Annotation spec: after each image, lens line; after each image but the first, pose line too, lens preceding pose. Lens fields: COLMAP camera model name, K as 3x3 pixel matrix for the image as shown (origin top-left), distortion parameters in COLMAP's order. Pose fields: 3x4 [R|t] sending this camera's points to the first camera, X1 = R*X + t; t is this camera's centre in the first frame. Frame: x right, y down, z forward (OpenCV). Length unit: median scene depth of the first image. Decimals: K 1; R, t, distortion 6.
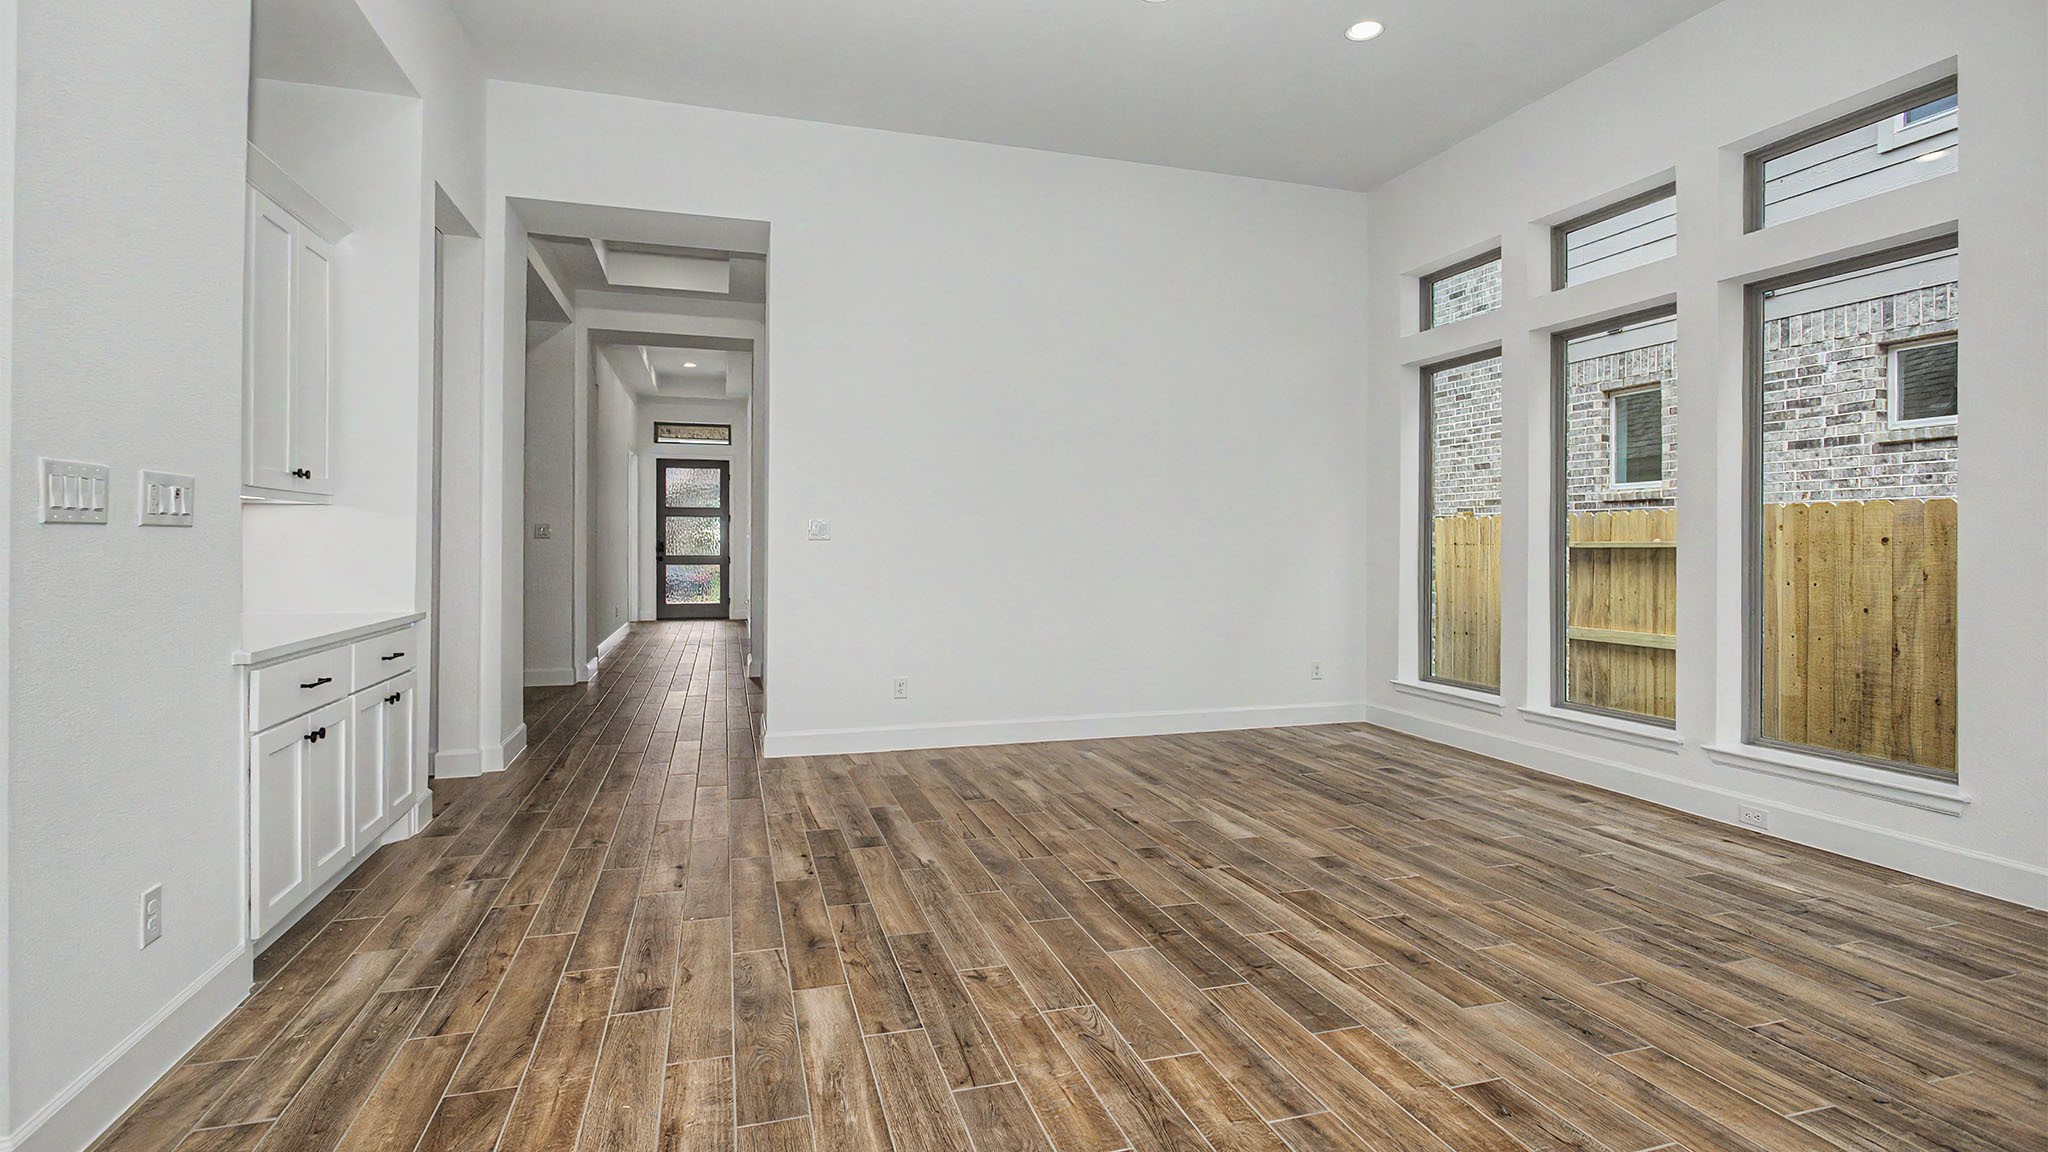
lens RADIAL K [[976.2, 0, 1018.6], [0, 976.2, 556.6], [0, 0, 1]] dist [0.000848, -0.001456]
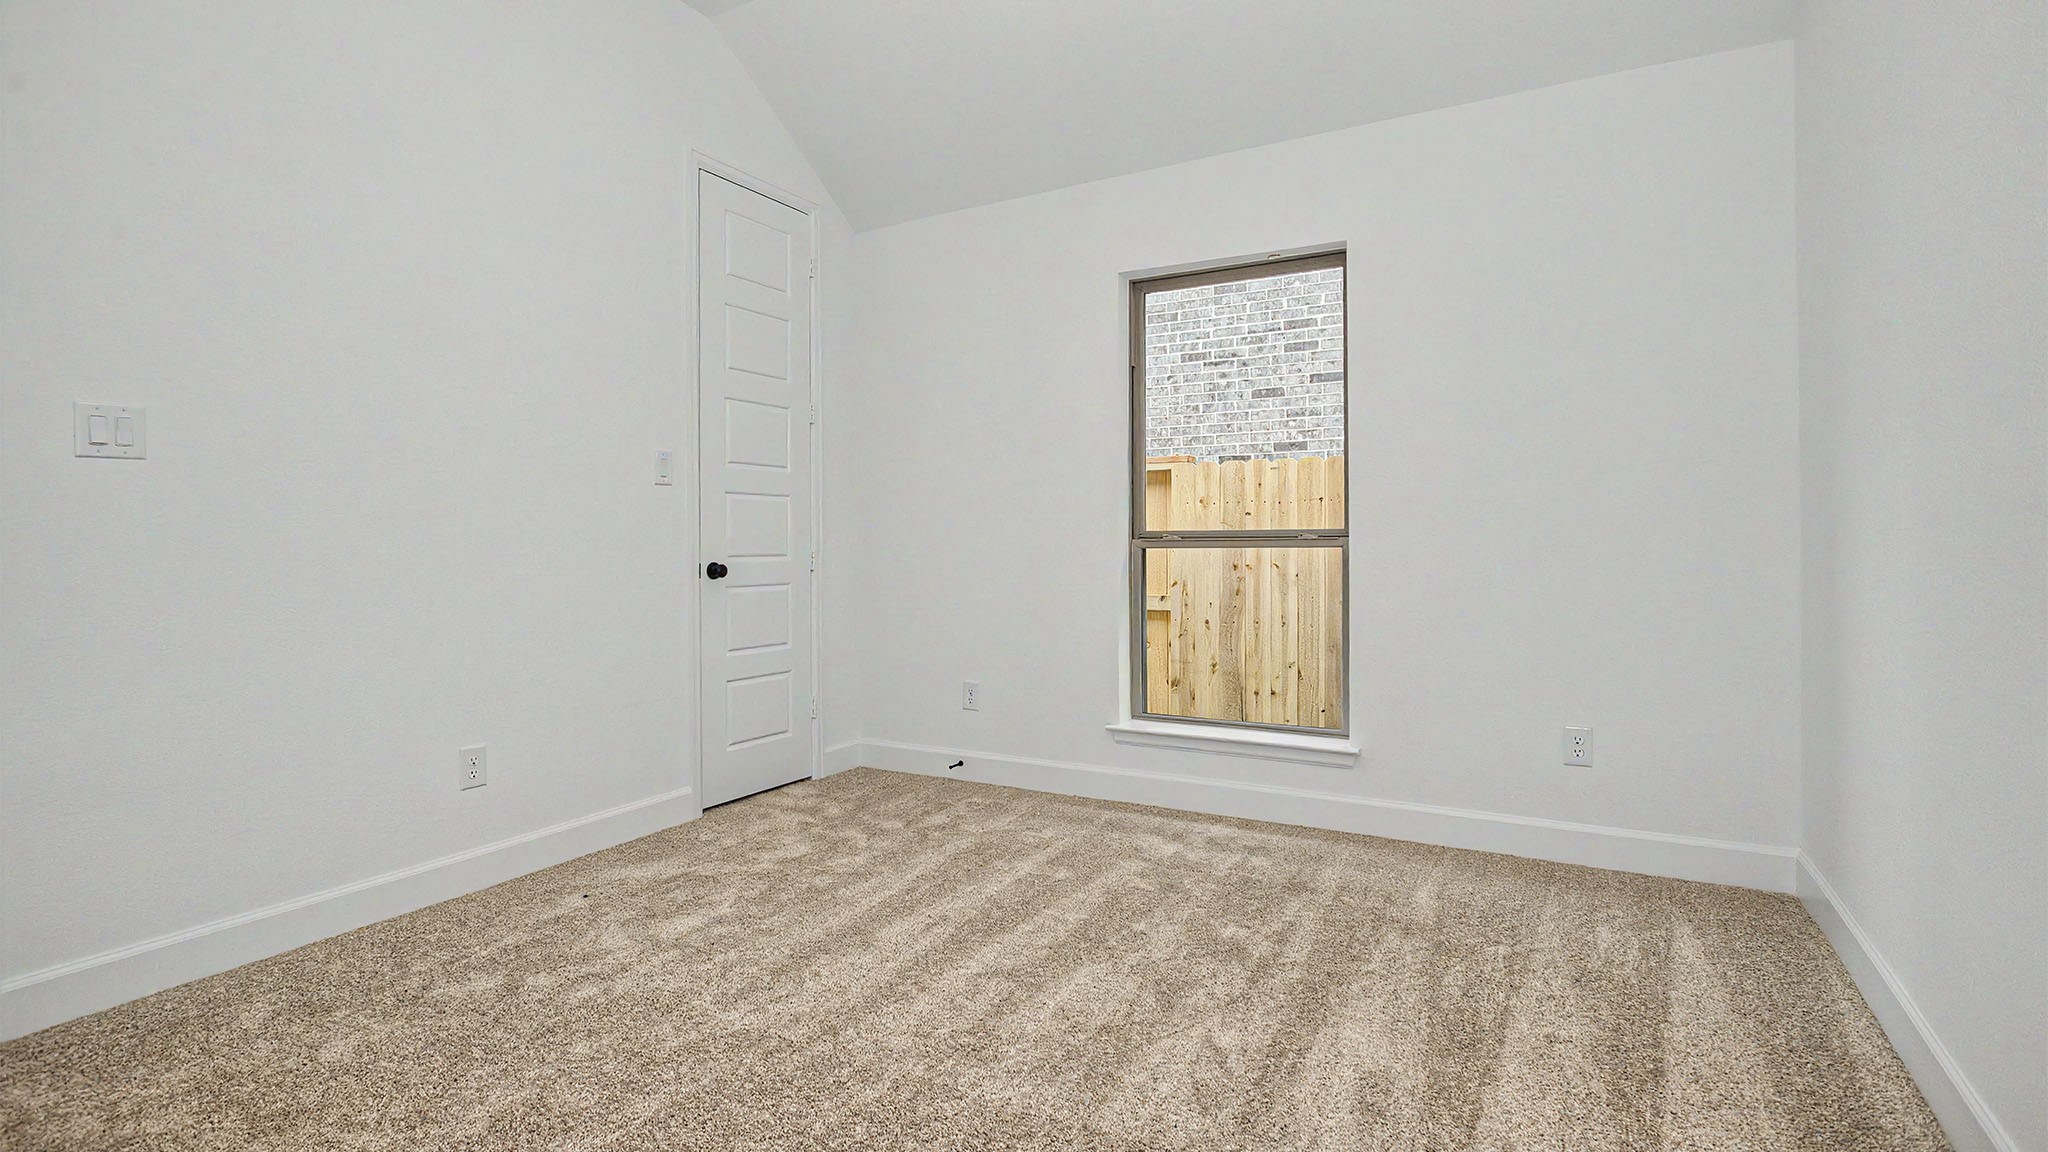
lens RADIAL K [[976.2, 0, 1027.0], [0, 976.2, 556.4], [0, 0, 1]] dist [0.000848, -0.001456]
pose [[0.732830, -0.017944, 0.680175, -0.086910], [0.016198, 0.999829, 0.008924, 0.008795], [-0.680219, 0.004478, 0.732996, 0.538934]]
